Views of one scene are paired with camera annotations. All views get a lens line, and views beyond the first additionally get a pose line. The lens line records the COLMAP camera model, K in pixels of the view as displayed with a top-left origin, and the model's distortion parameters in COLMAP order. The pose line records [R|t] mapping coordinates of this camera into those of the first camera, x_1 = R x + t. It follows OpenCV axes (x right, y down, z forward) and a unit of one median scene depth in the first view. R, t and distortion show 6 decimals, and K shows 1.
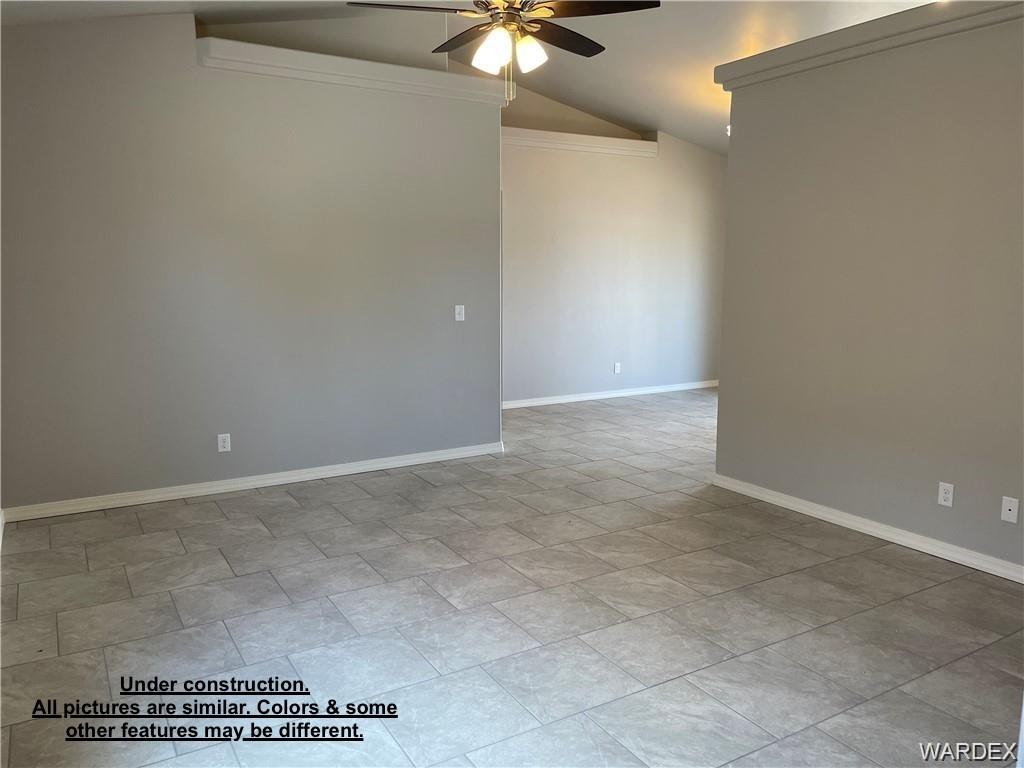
lens RADIAL K [[770.7, 0, 514.1], [0, 770.7, 382.6], [0, 0, 1]] dist [0.053458, -0.064311]
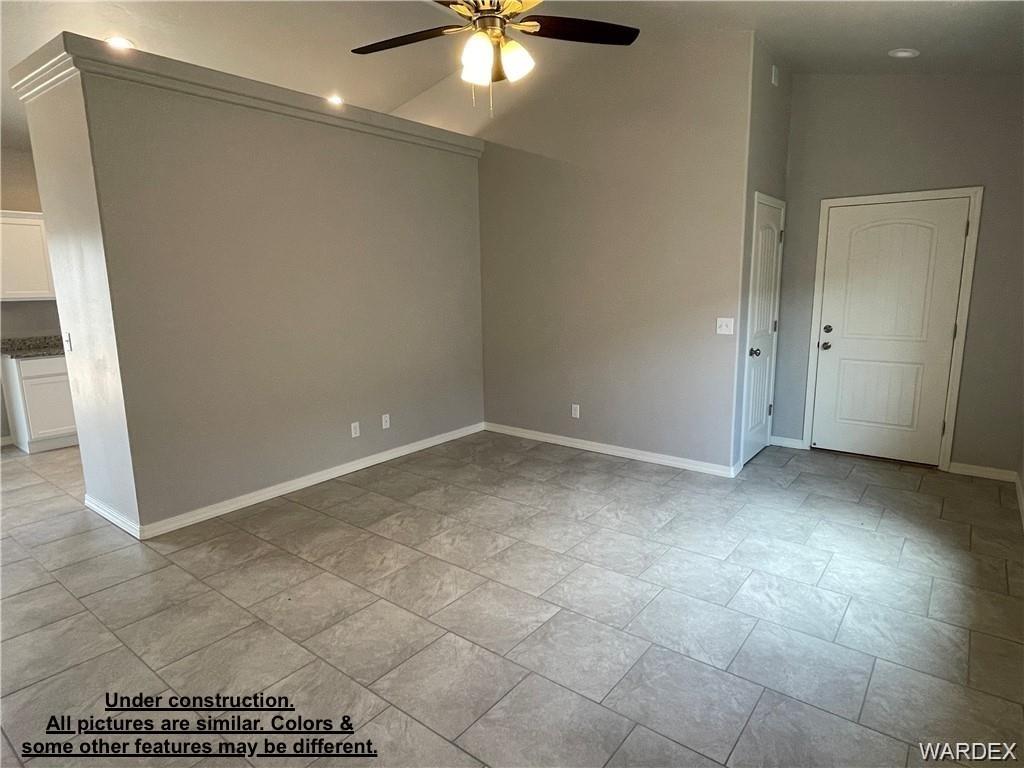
lens RADIAL K [[586.4, 0, 515.9], [0, 586.4, 386.3], [0, 0, 1]] dist [-0.000085, -0.000900]
pose [[-0.358010, -0.168116, 0.918459, -0.664319], [0.152670, 0.959880, 0.235207, -0.177606], [-0.921152, 0.224428, -0.317980, 1.126391]]
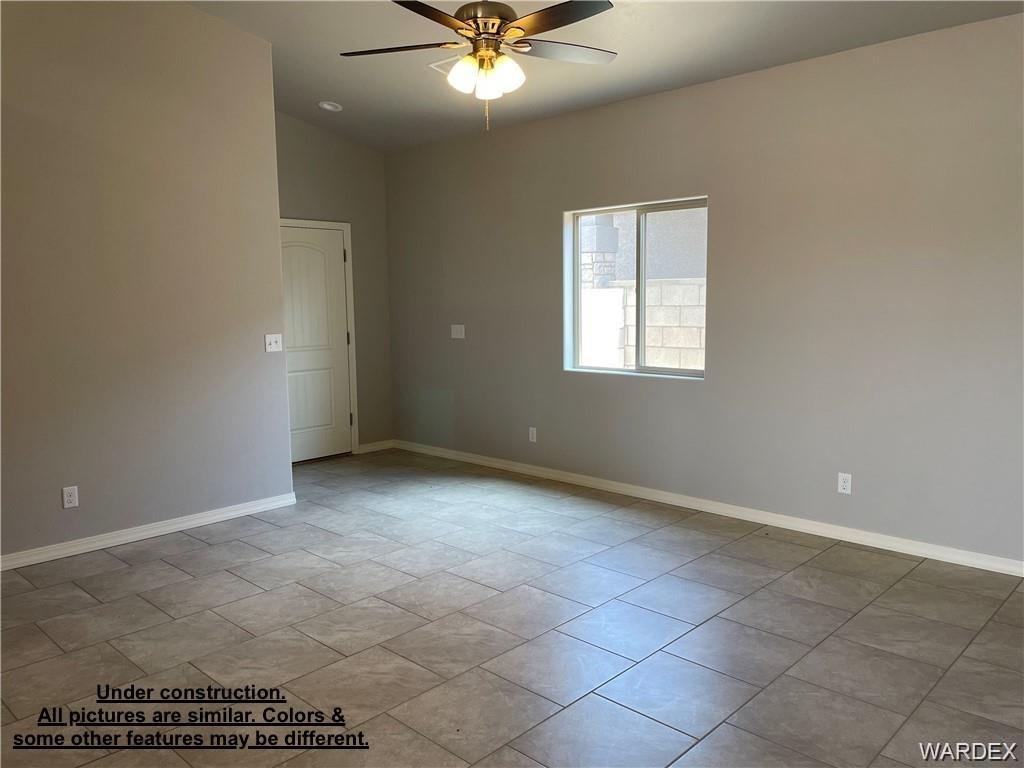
lens RADIAL K [[770.7, 0, 511.5], [0, 770.7, 379.1], [0, 0, 1]] dist [0.053458, -0.064311]
pose [[-0.965795, 0.039937, -0.256212, 0.206645], [-0.026658, 0.967542, 0.251300, -0.259261], [0.257932, 0.249535, -0.933383, 1.797721]]
